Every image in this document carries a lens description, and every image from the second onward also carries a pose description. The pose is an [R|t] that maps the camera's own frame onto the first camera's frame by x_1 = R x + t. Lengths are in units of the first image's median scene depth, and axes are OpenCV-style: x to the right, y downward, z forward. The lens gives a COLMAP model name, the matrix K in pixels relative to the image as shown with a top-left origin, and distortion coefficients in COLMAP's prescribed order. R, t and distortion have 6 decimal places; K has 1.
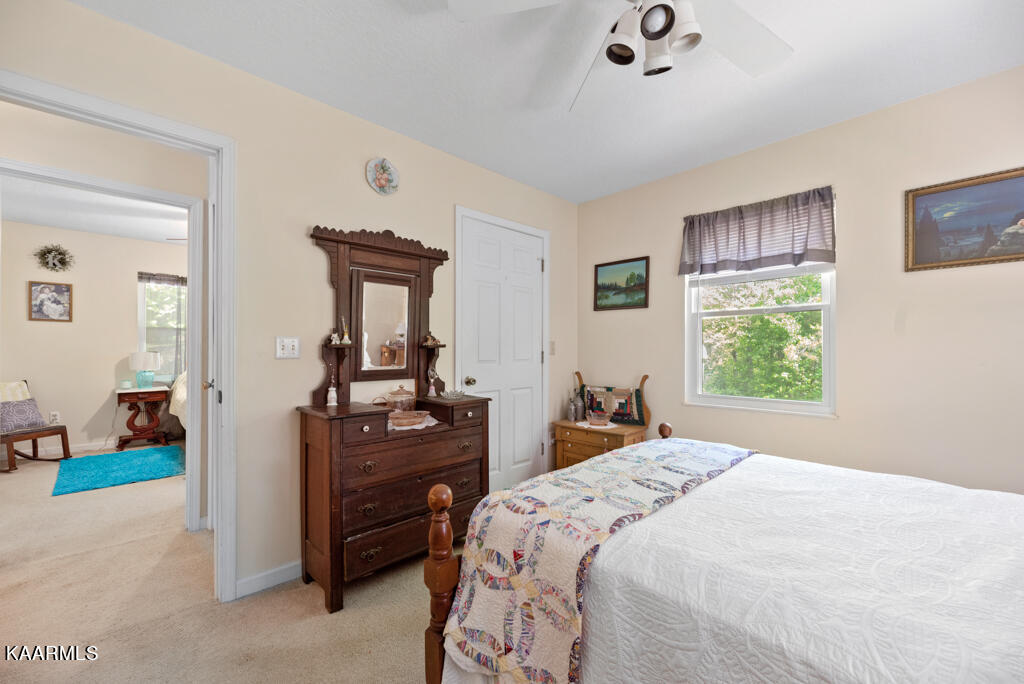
lens RADIAL K [[414.4, 0, 518.6], [0, 414.4, 350.9], [0, 0, 1]] dist [0.000375, -0.000398]
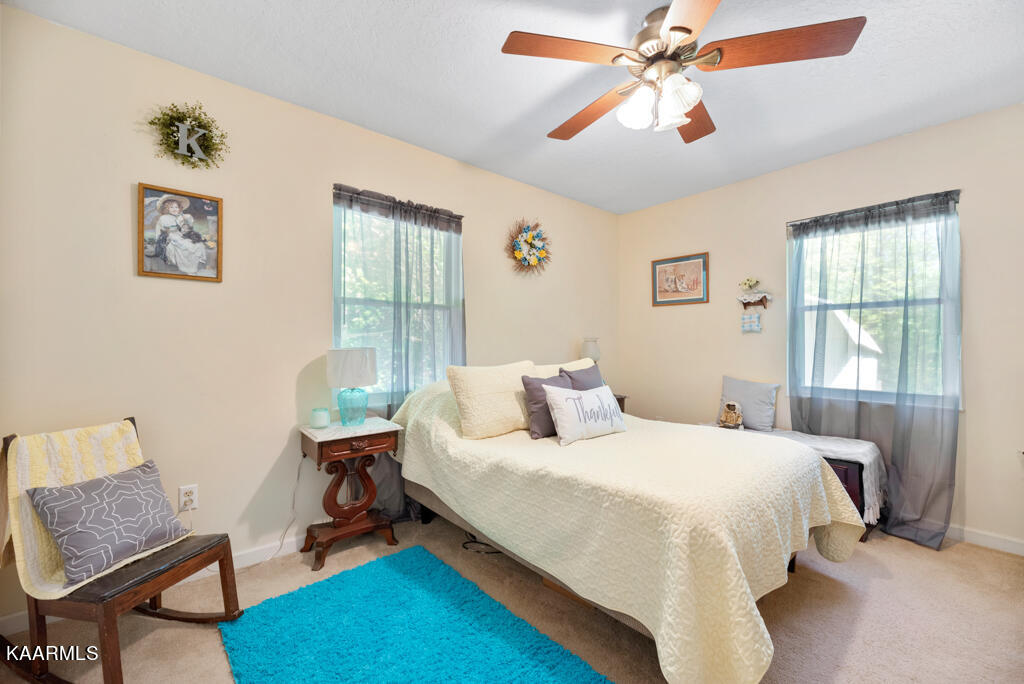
lens RADIAL K [[414.4, 0, 514.8], [0, 414.4, 341.5], [0, 0, 1]] dist [0.000375, -0.000398]
pose [[0.998107, 0.011594, -0.060392, -0.697013], [-0.011118, 0.999904, 0.008221, -0.012337], [0.060481, -0.007534, 0.998141, 0.541785]]
